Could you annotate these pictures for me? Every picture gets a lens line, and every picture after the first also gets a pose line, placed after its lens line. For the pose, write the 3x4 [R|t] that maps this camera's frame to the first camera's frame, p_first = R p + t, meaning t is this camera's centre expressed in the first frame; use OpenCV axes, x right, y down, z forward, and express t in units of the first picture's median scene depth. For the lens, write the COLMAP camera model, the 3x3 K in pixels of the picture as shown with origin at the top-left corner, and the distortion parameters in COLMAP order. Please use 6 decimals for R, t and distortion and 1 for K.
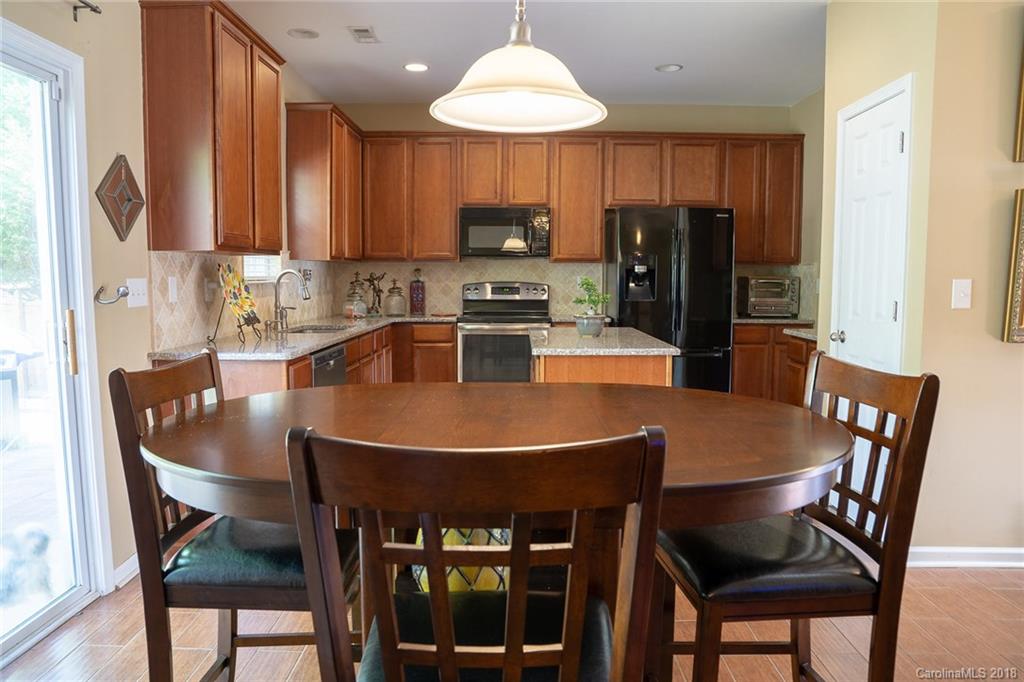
lens RADIAL K [[716.7, 0, 508.5], [0, 716.7, 344.7], [0, 0, 1]] dist [-0.125571, 0.089717]
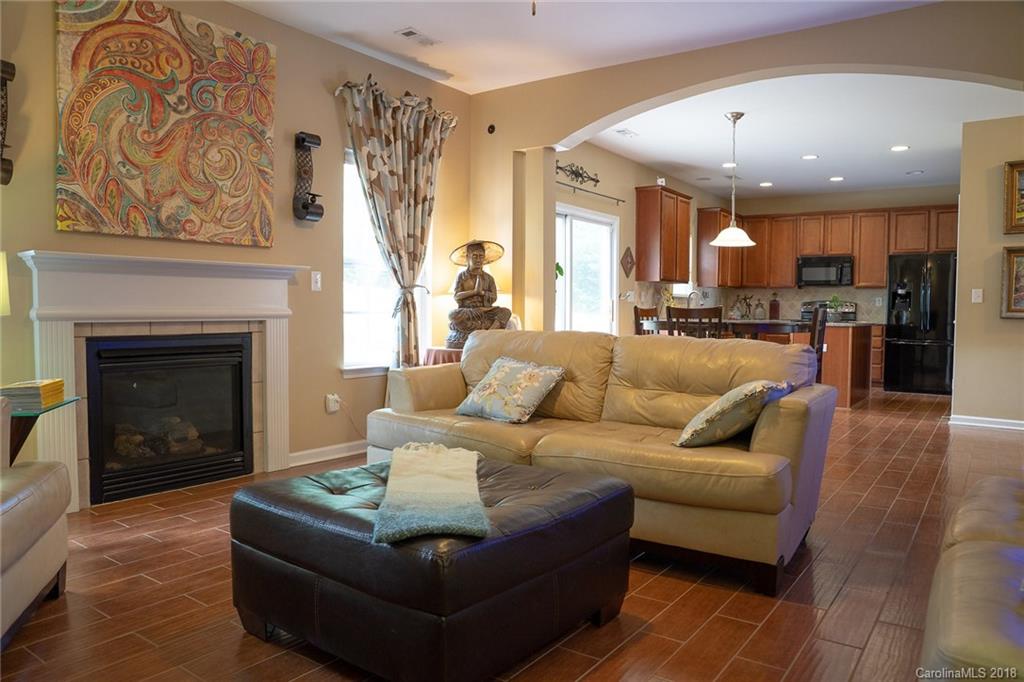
lens RADIAL K [[716.7, 0, 508.5], [0, 716.7, 344.7], [0, 0, 1]] dist [-0.125571, 0.089717]
pose [[0.819127, 0.033043, -0.572660, 0.337445], [-0.063088, 0.997473, -0.032685, 0.117361], [0.570133, 0.062901, 0.819141, -0.771865]]
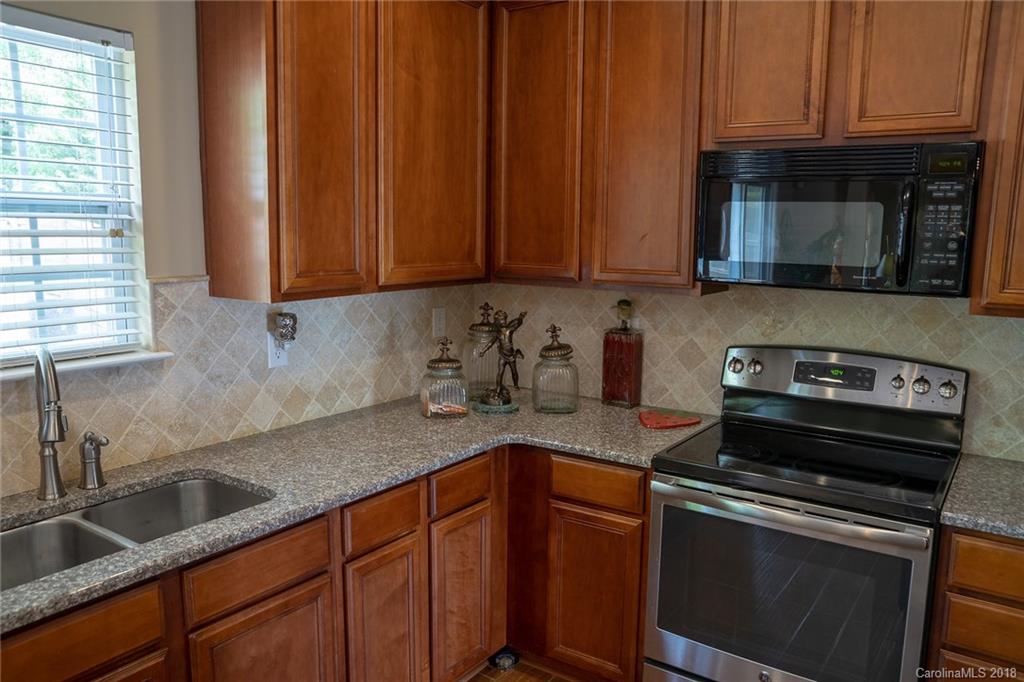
lens RADIAL K [[764.5, 0, 509.0], [0, 764.5, 340.5], [0, 0, 1]] dist [-0.056185, 0.008302]
pose [[0.827186, 0.088695, -0.554884, 0.075722], [-0.062374, 0.995855, 0.066197, -0.114390], [0.558456, -0.020147, 0.829290, 0.615080]]
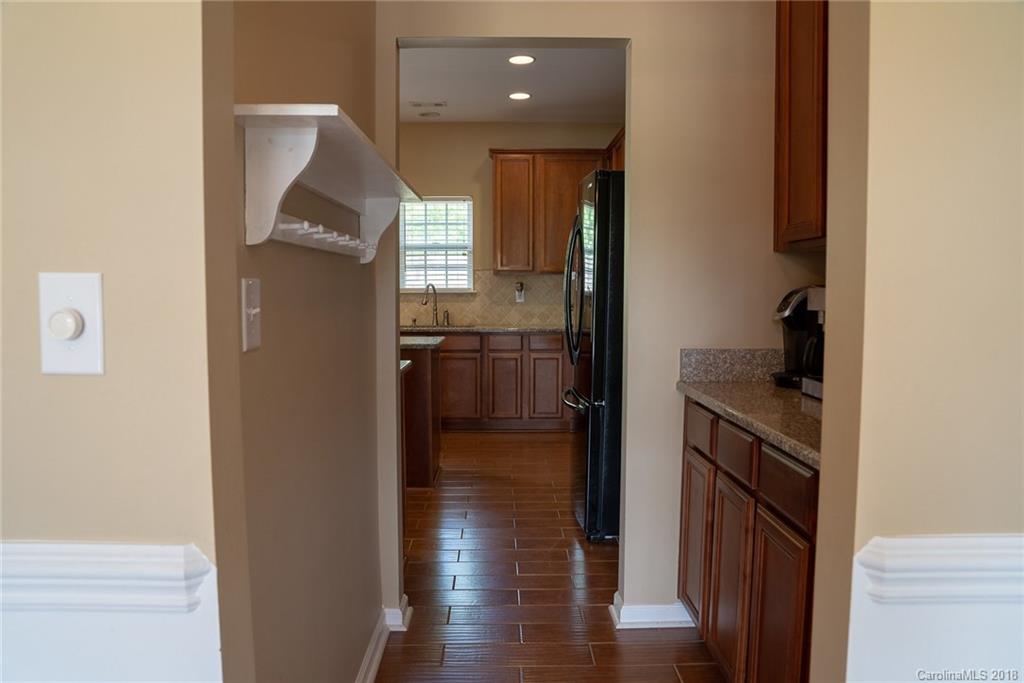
lens RADIAL K [[716.7, 0, 508.5], [0, 716.7, 345.2], [0, 0, 1]] dist [-0.125571, 0.089717]
pose [[0.022025, 0.068937, -0.997378, 0.842500], [-0.096190, 0.993138, 0.066520, -0.070052], [0.995119, 0.094472, 0.028505, 0.849733]]
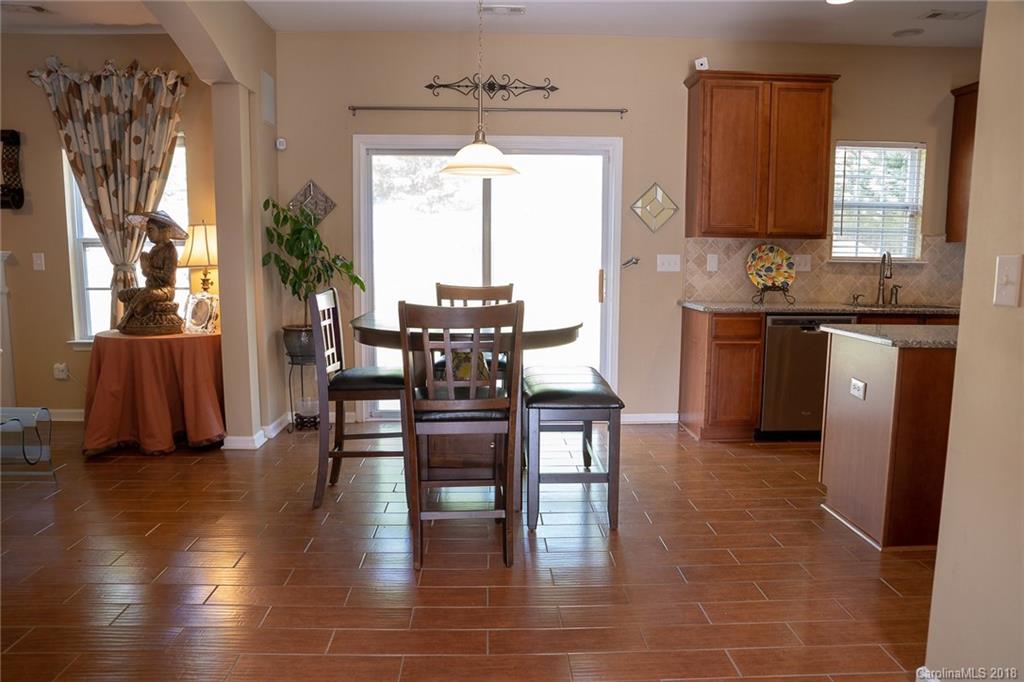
lens RADIAL K [[716.7, 0, 508.5], [0, 716.7, 344.7], [0, 0, 1]] dist [-0.125571, 0.089717]
pose [[0.039242, 0.125031, -0.991376, 0.587711], [-0.102595, 0.987401, 0.120469, -0.023370], [0.993949, 0.096983, 0.051575, 0.272193]]
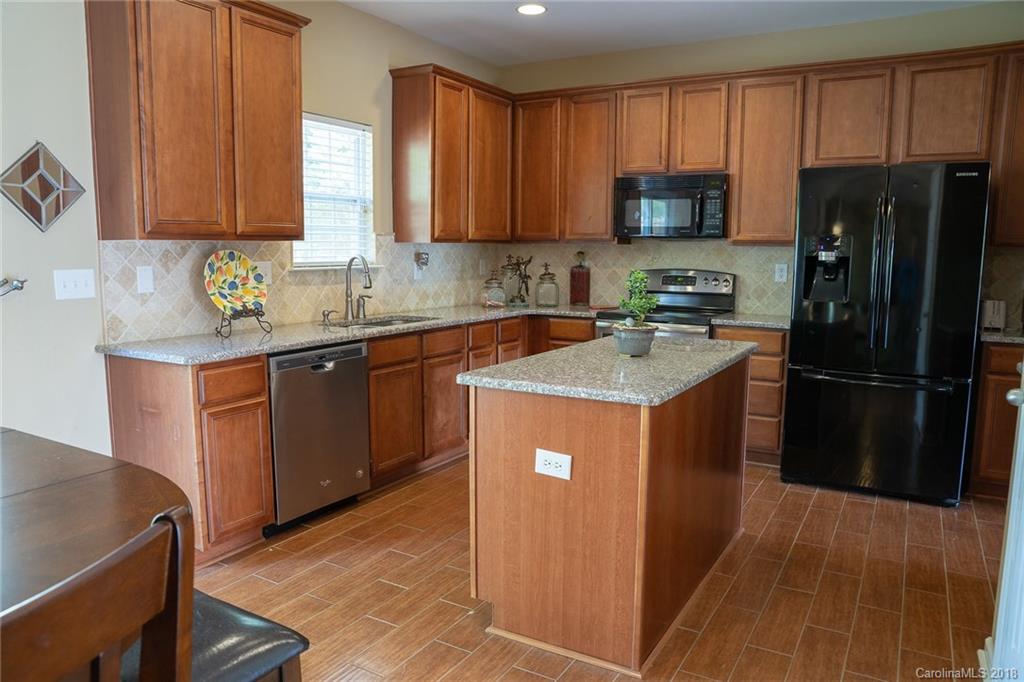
lens RADIAL K [[716.7, 0, 508.5], [0, 716.7, 344.7], [0, 0, 1]] dist [-0.125571, 0.089717]
pose [[0.868147, 0.068392, -0.491573, 0.237754], [-0.051812, 0.997537, 0.047284, -0.033283], [0.493596, -0.015580, 0.869552, 0.227268]]
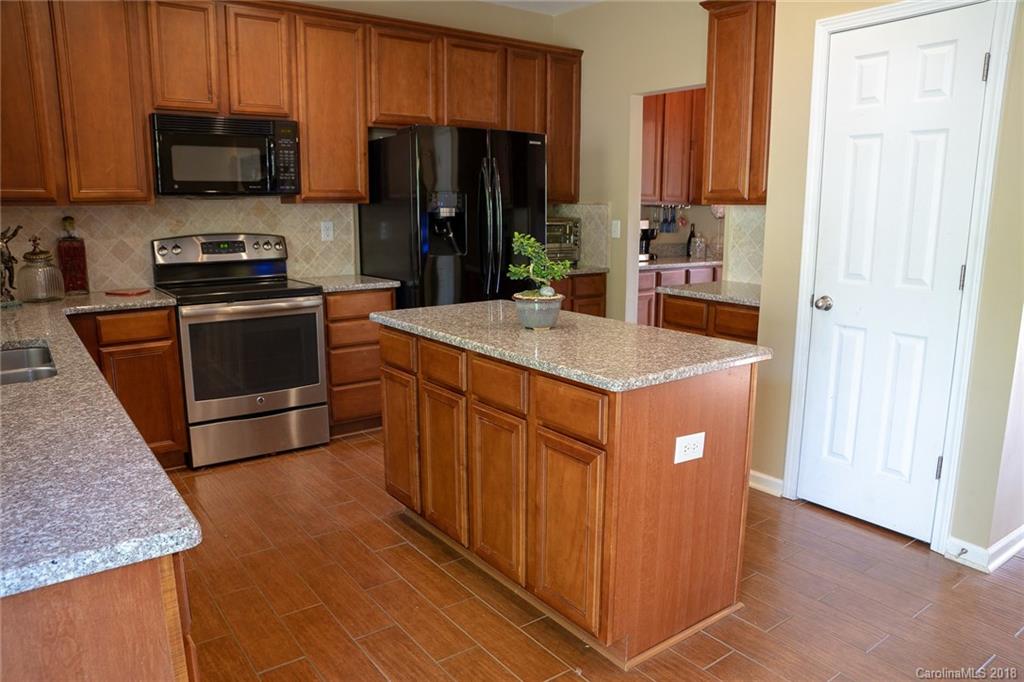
lens RADIAL K [[716.7, 0, 508.5], [0, 716.7, 344.7], [0, 0, 1]] dist [-0.125571, 0.089717]
pose [[0.799578, -0.116534, 0.589148, -0.194257], [0.057731, 0.991365, 0.117742, -0.050395], [-0.597781, -0.060132, 0.799401, 0.342618]]
